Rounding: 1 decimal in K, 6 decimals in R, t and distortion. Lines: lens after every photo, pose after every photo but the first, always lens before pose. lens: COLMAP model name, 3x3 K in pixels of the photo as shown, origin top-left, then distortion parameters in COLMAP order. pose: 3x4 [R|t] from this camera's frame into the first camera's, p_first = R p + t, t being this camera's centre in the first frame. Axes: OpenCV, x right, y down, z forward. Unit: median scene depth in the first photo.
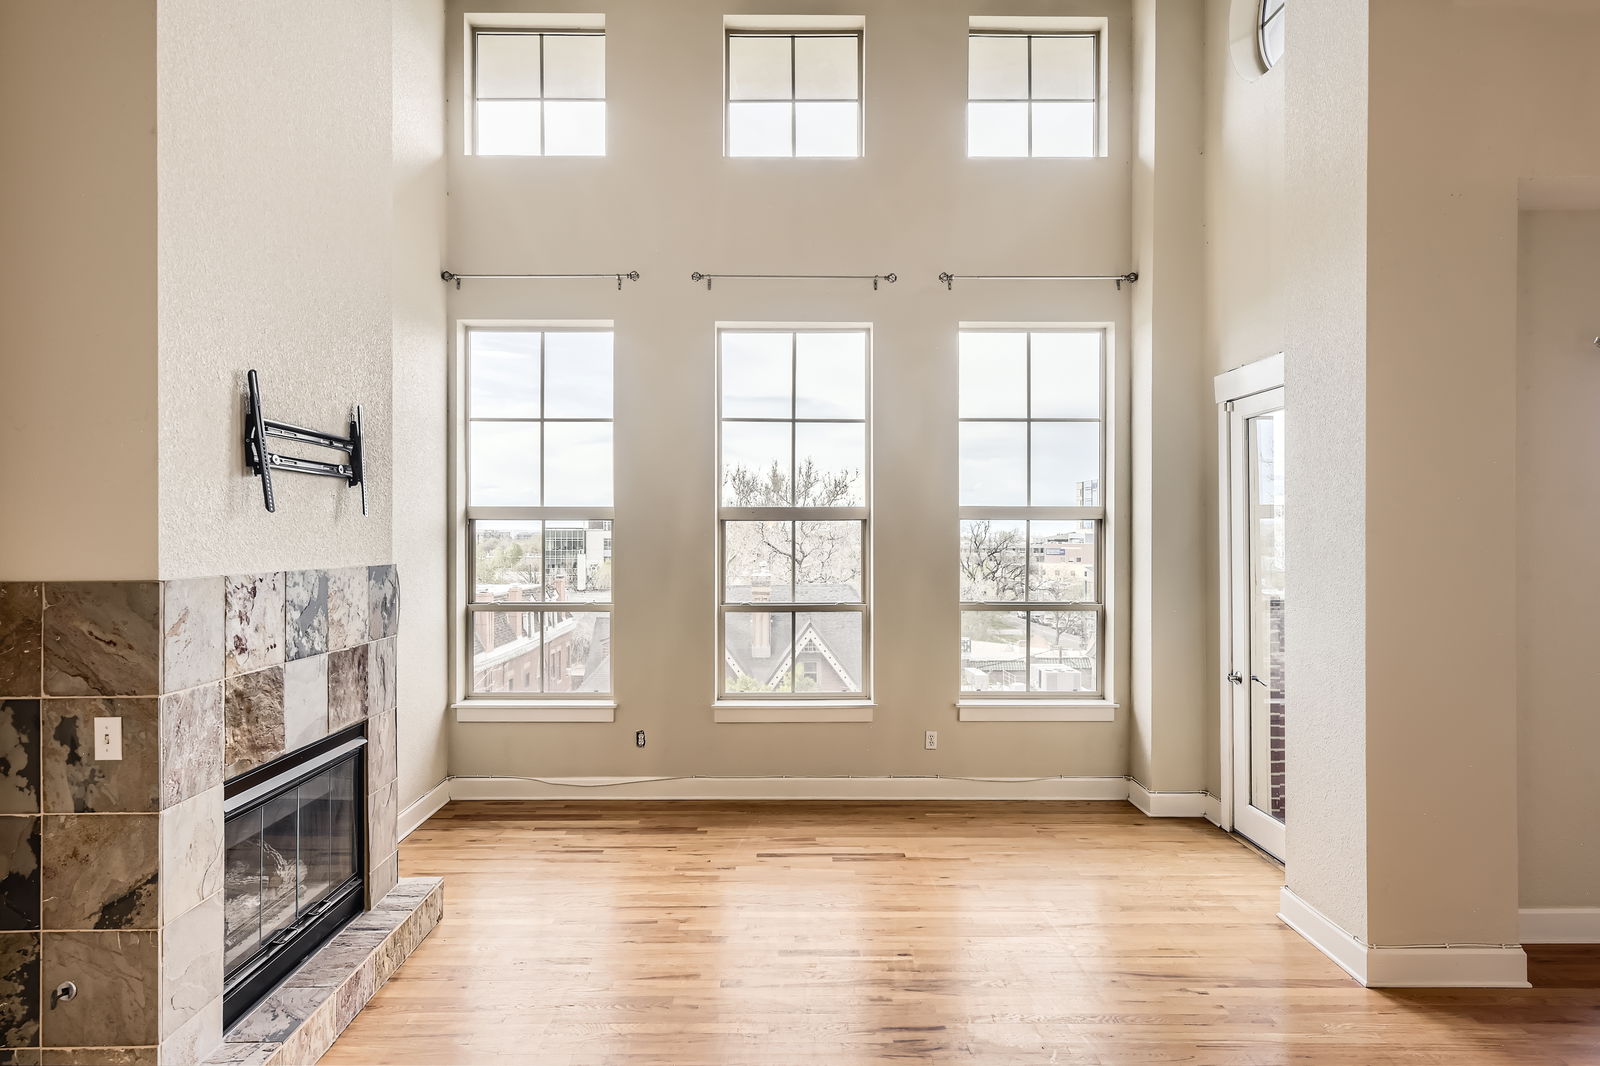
lens RADIAL K [[870.1, 0, 785.2], [0, 870.1, 533.9], [0, 0, 1]] dist [0.009697, -0.002815]
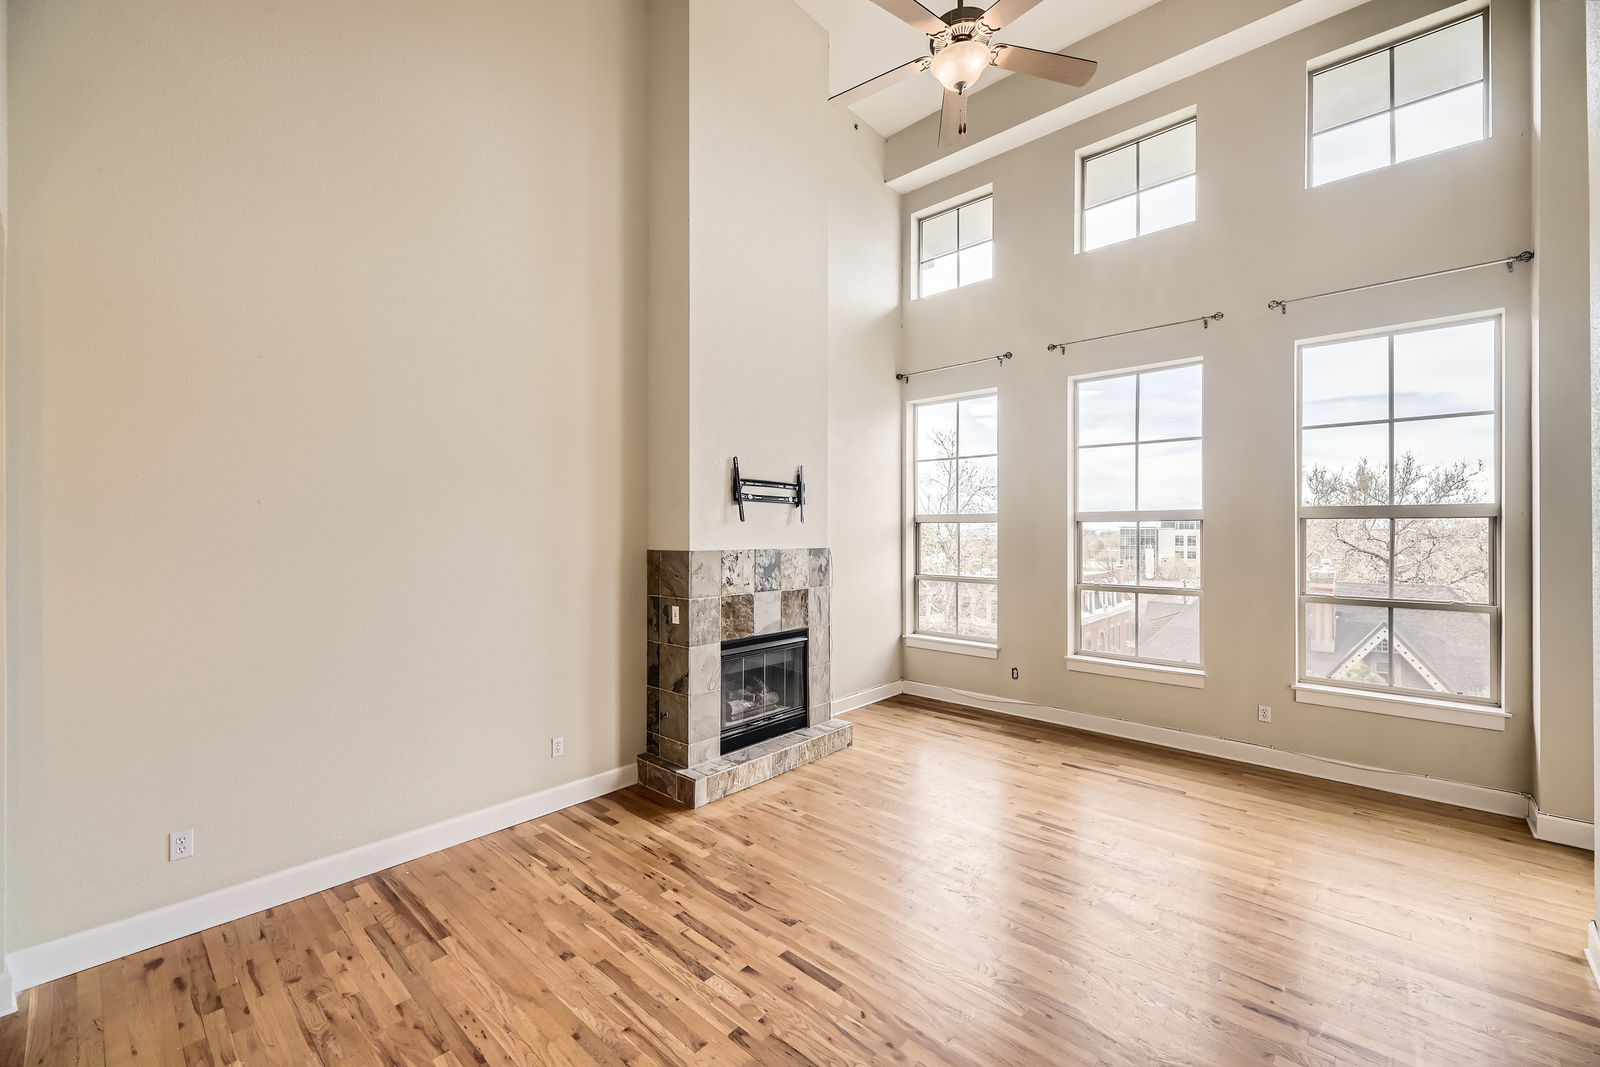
lens RADIAL K [[645.2, 0, 783.8], [0, 645.2, 529.2], [0, 0, 1]] dist [0.010460, -0.002473]
pose [[0.726918, -0.001766, -0.686722, 0.302053], [-0.001034, 0.999993, -0.003666, 0.000020], [0.686723, 0.003375, 0.726911, -0.047485]]
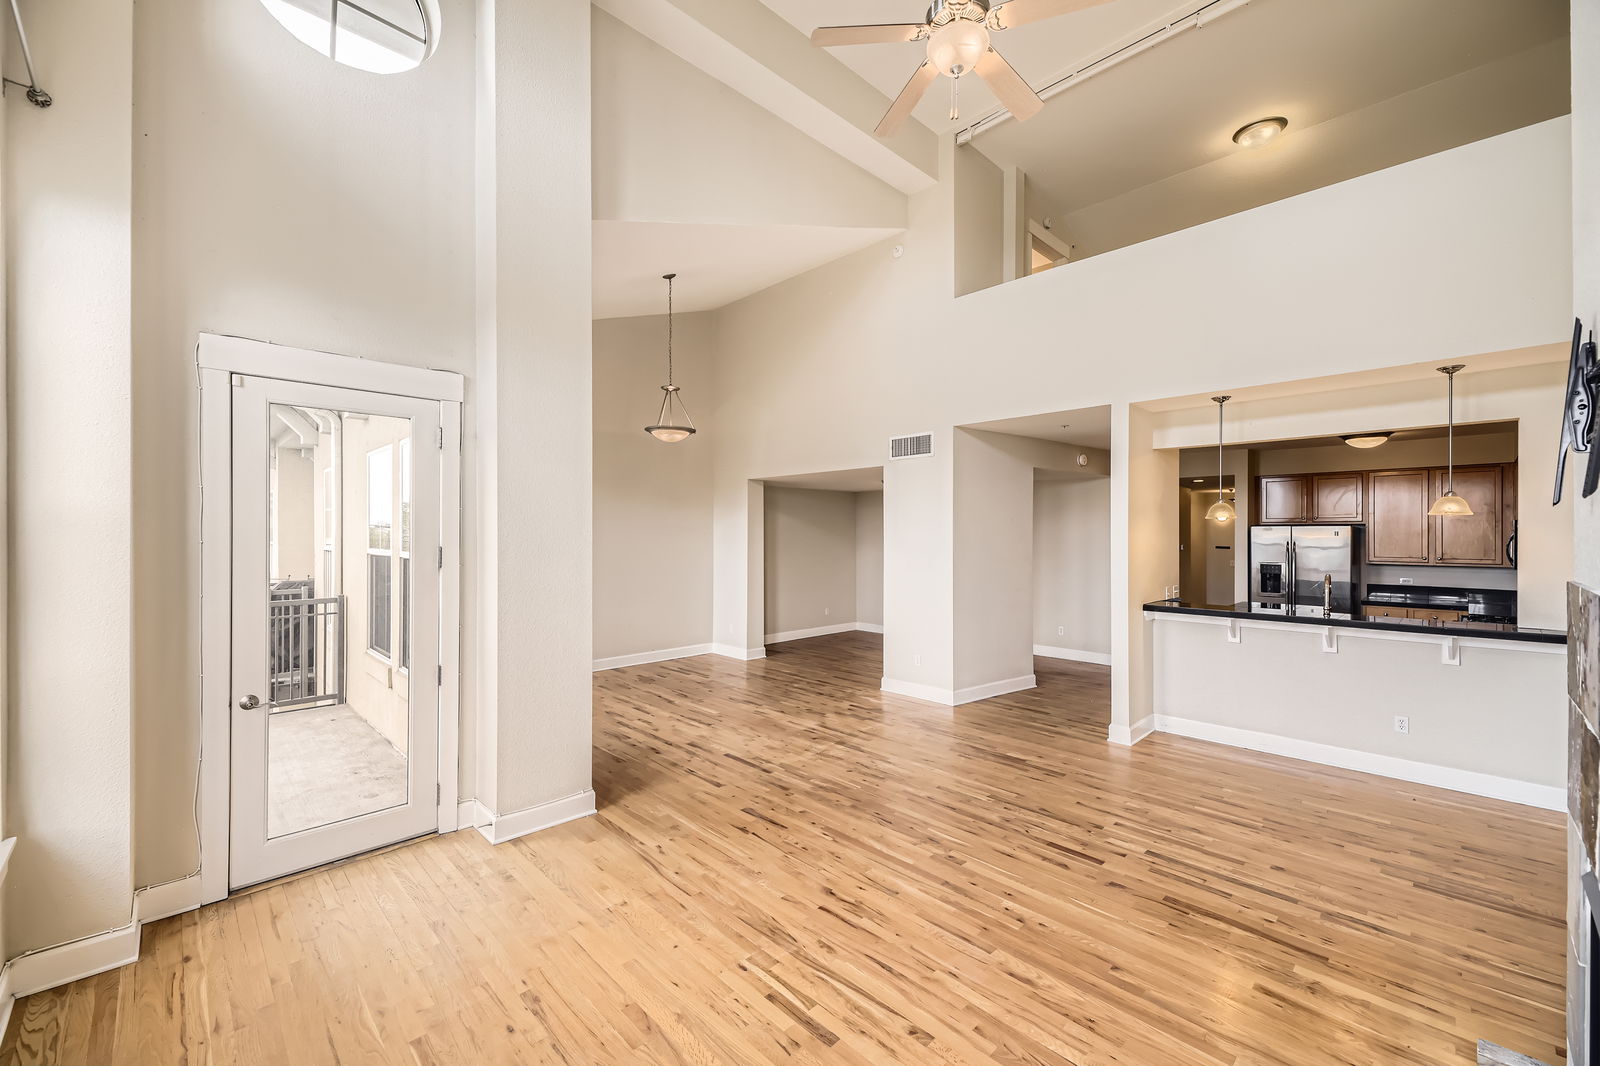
lens RADIAL K [[645.2, 0, 798.8], [0, 645.2, 532.1], [0, 0, 1]] dist [0.010460, -0.002473]
pose [[-0.698266, -0.000134, 0.715839, -0.275747], [0.000476, 1.000000, 0.000652, -0.000381], [-0.715839, 0.000796, -0.698265, 0.951924]]
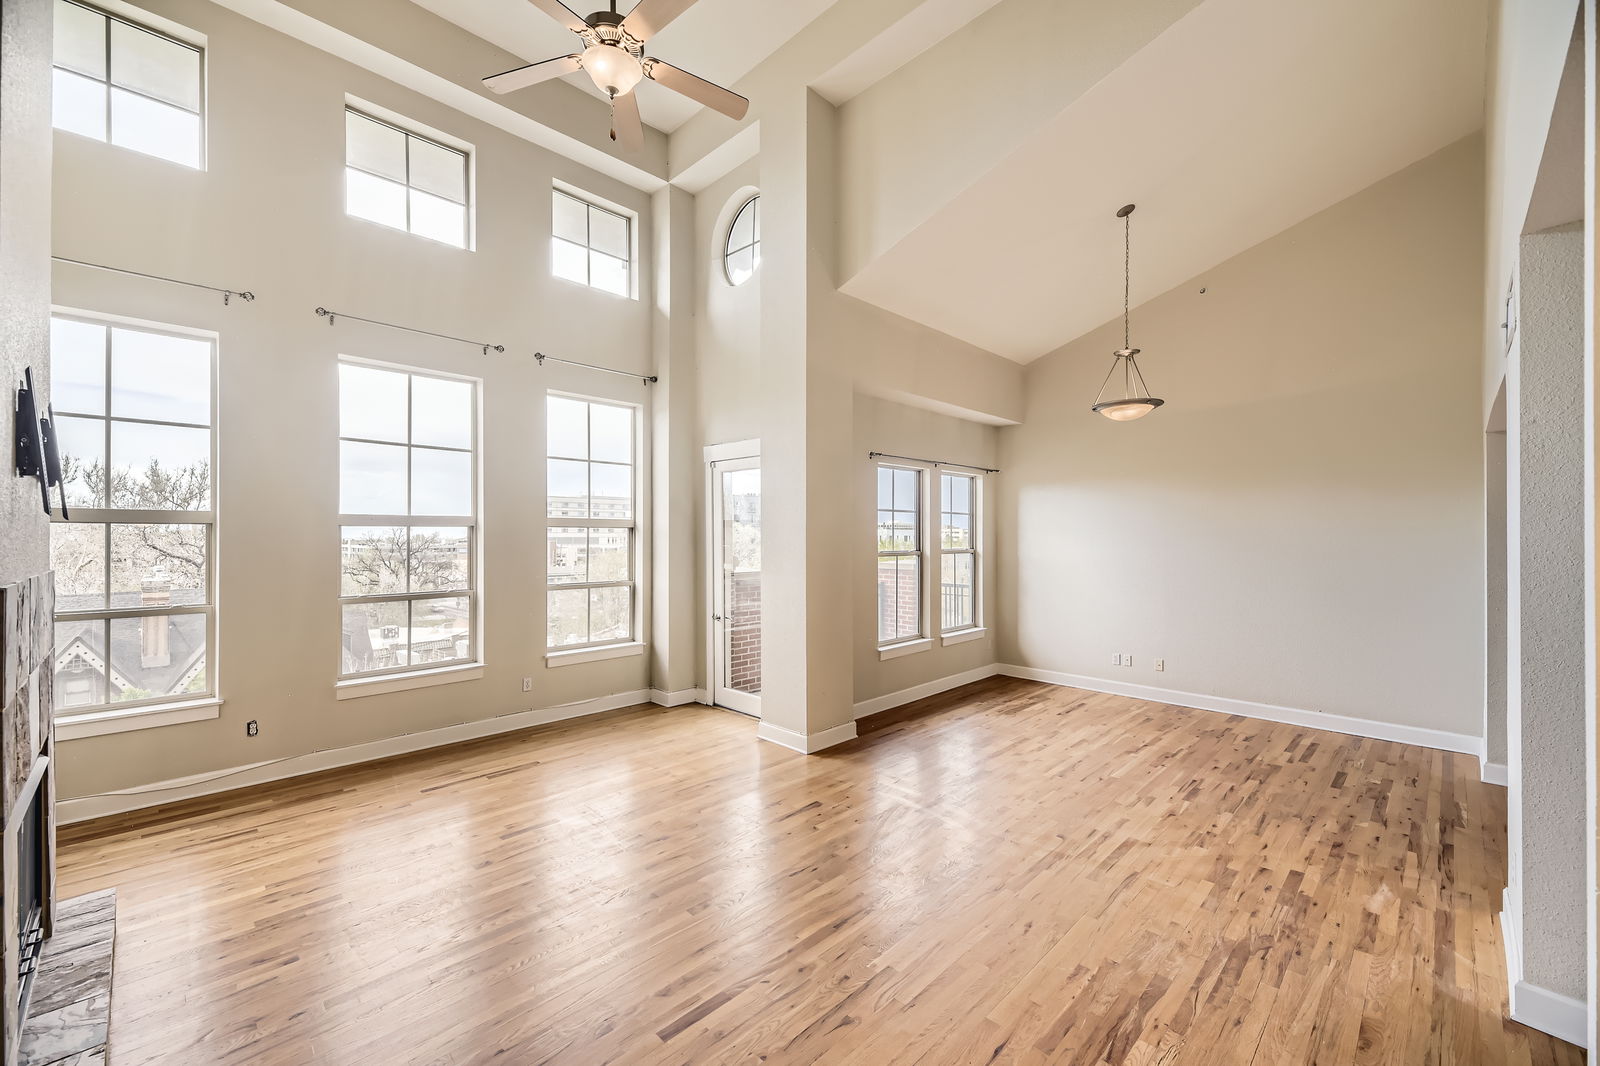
lens RADIAL K [[645.2, 0, 803.4], [0, 645.2, 536.1], [0, 0, 1]] dist [0.010460, -0.002473]
pose [[0.705052, -0.000127, 0.709156, -0.262742], [0.000631, 1.000000, -0.000449, -0.000963], [-0.709155, 0.000764, 0.705052, -0.047345]]
